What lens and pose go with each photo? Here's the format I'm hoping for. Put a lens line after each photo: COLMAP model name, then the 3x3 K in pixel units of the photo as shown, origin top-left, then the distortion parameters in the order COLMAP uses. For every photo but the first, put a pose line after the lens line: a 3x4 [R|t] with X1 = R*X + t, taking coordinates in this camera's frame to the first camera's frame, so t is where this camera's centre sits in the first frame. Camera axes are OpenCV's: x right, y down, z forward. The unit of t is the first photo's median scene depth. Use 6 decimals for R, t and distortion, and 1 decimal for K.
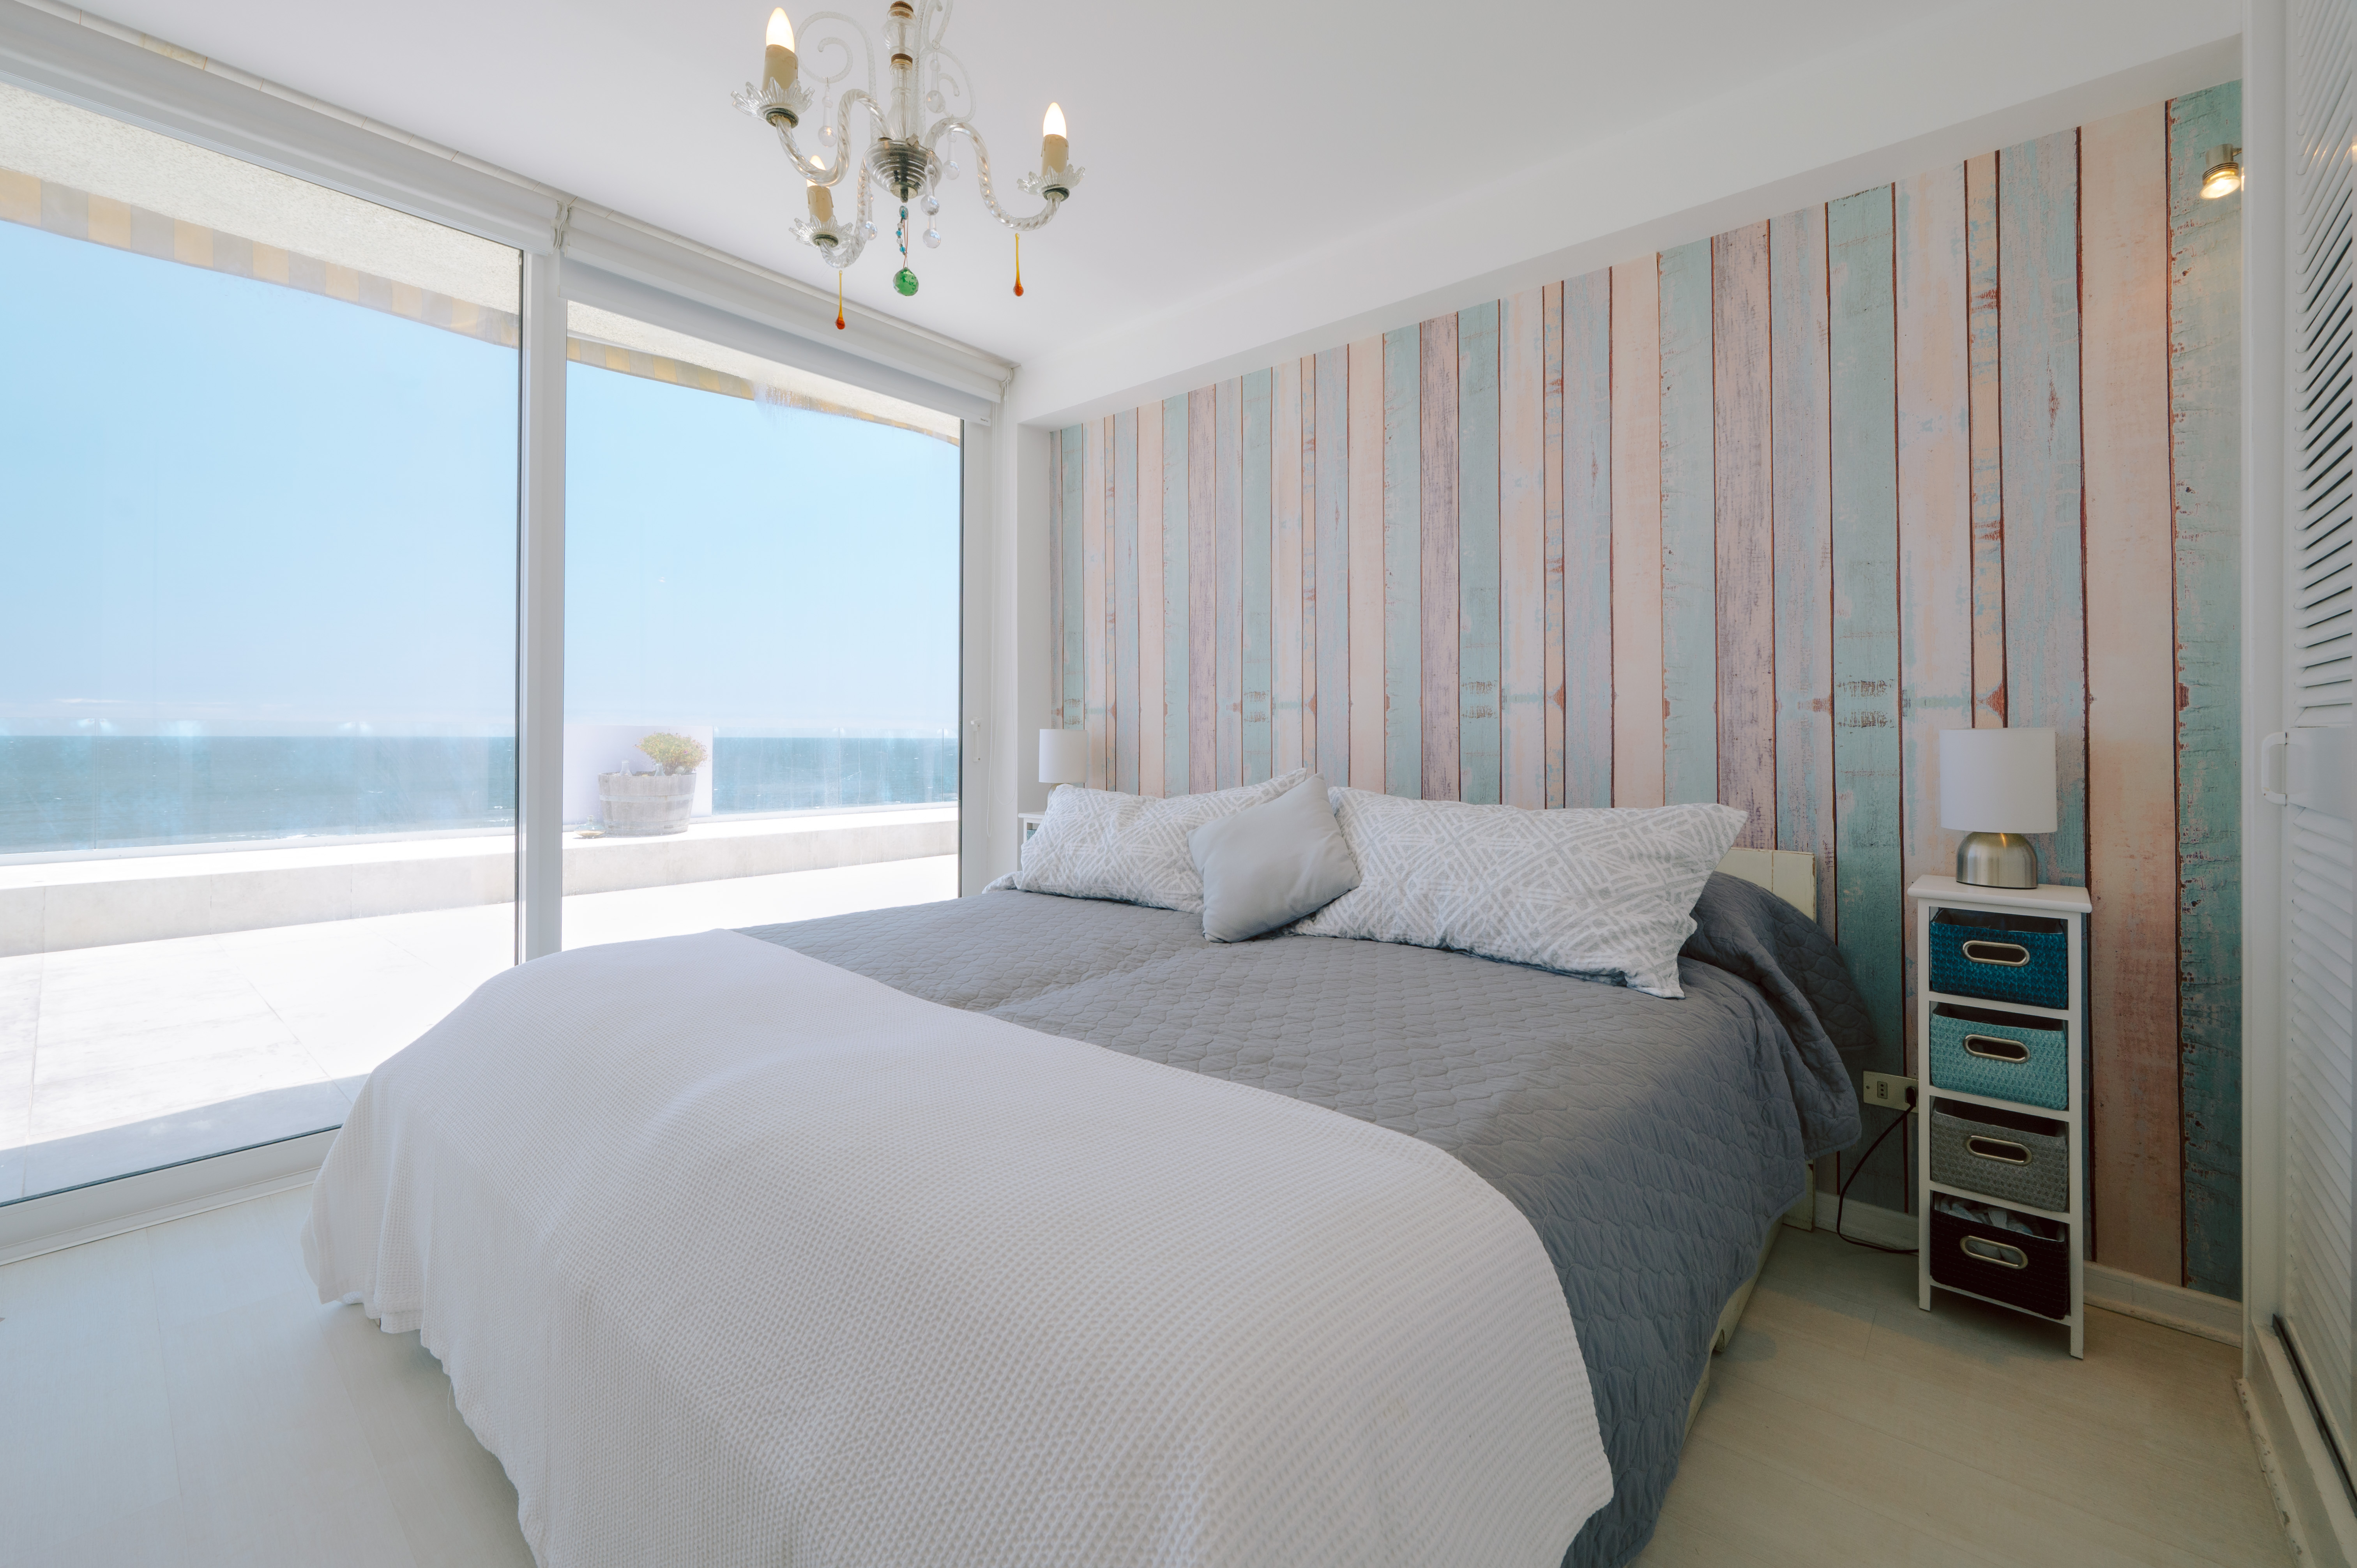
lens RADIAL K [[962.2, 0, 1152.6], [0, 962.2, 733.0], [0, 0, 1]] dist [-0.000753, 0.000061]
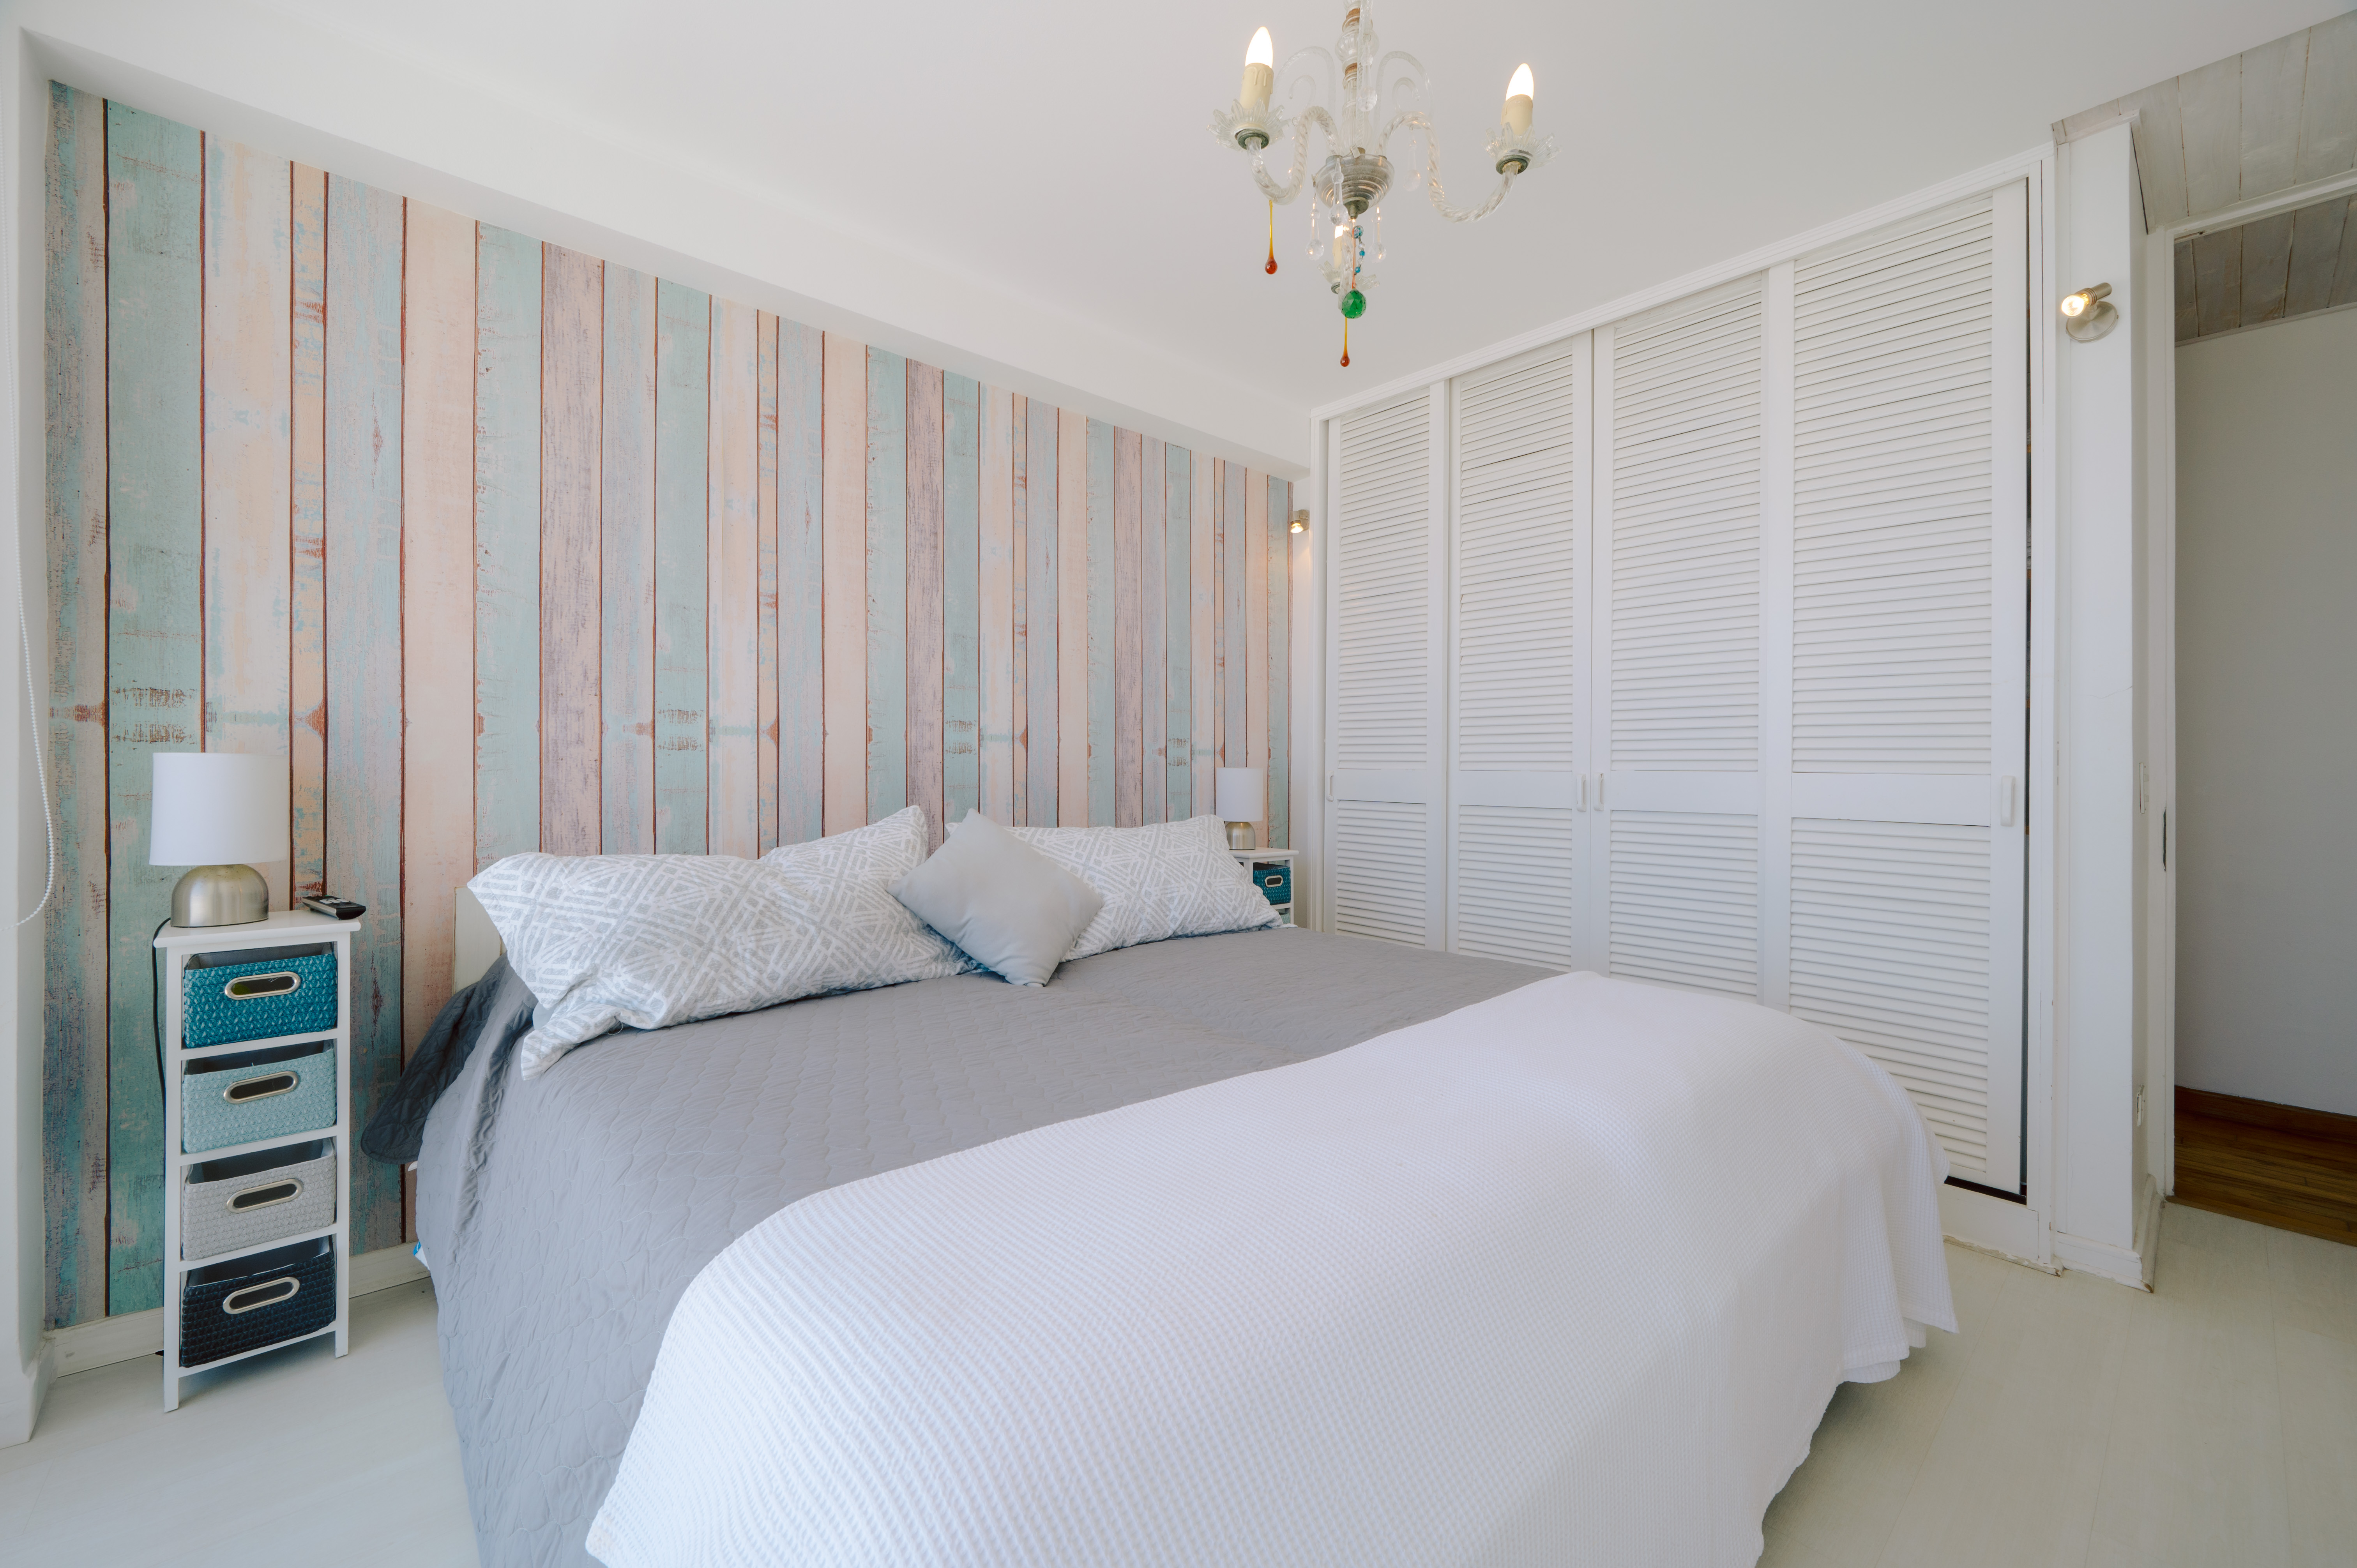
lens RADIAL K [[962.2, 0, 1174.0], [0, 962.2, 773.5], [0, 0, 1]] dist [-0.000753, 0.000061]
pose [[0.110442, -0.012347, 0.993806, -0.707320], [-0.018608, 0.999722, 0.014488, -0.012611], [-0.993708, -0.020093, 0.110181, 0.614711]]
